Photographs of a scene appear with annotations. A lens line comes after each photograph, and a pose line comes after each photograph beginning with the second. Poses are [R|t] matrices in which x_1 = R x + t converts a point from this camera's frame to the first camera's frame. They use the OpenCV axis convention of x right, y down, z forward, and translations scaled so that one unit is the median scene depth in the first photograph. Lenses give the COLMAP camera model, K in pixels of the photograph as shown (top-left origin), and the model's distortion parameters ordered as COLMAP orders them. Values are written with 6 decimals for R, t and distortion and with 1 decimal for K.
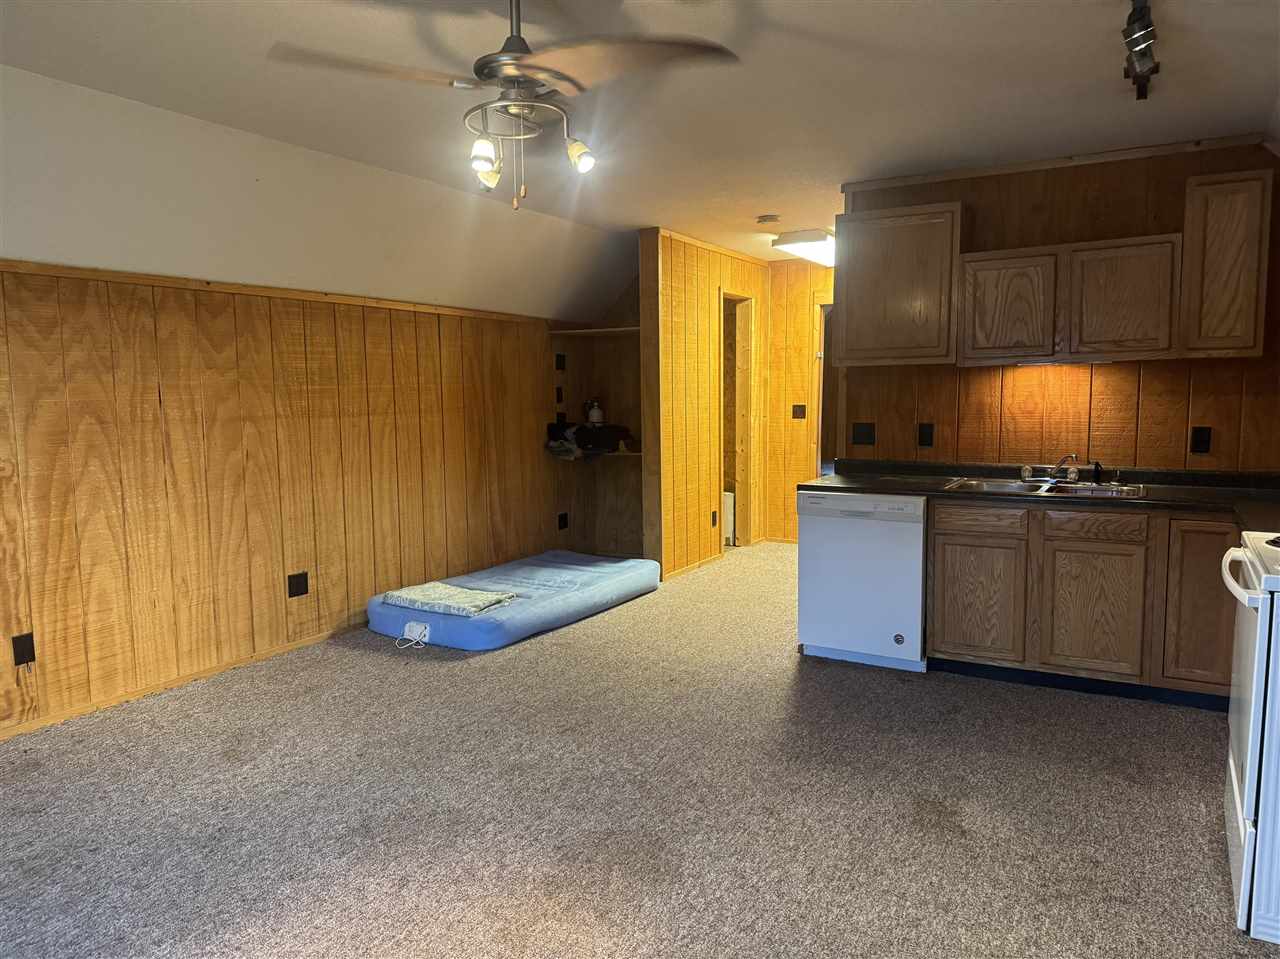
lens RADIAL K [[900.3, 0, 640.0], [0, 900.3, 479.5], [0, 0, 1]] dist [0.206185, -0.310711]
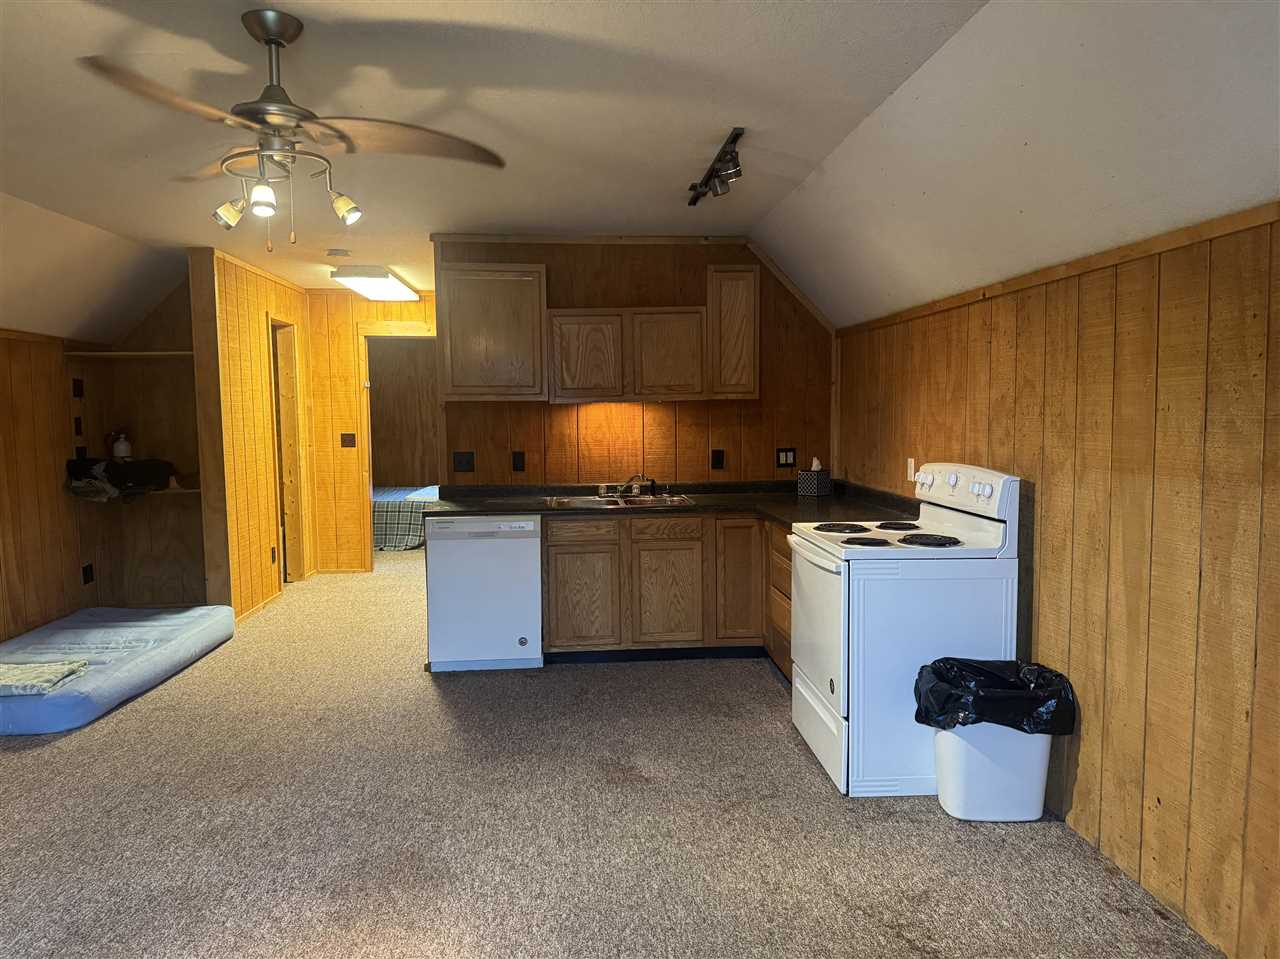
lens RADIAL K [[906.3, 0, 638.0], [0, 906.3, 478.0], [0, 0, 1]] dist [0.076089, -0.091739]
pose [[0.828530, -0.042859, 0.558302, -0.217572], [0.057659, 0.998296, -0.008931, -0.010357], [-0.556968, 0.039591, 0.829590, -0.022020]]
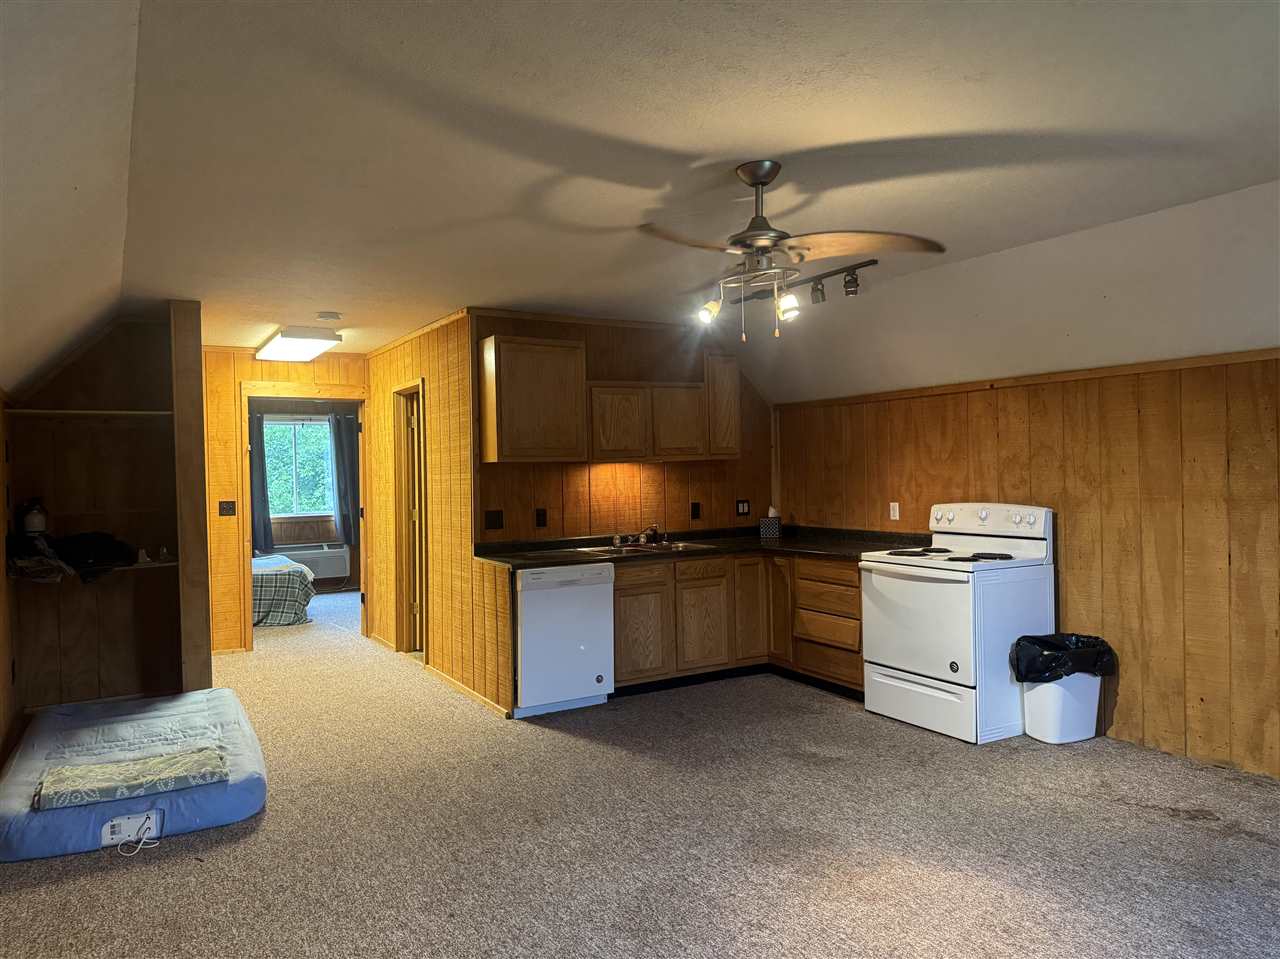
lens RADIAL K [[911.4, 0, 634.7], [0, 911.4, 473.4], [0, 0, 1]] dist [0.074067, -0.089836]
pose [[0.489558, -0.006895, 0.871944, -0.771215], [0.100694, 0.993726, -0.048677, -0.039146], [-0.866137, 0.111630, 0.487180, 0.315049]]
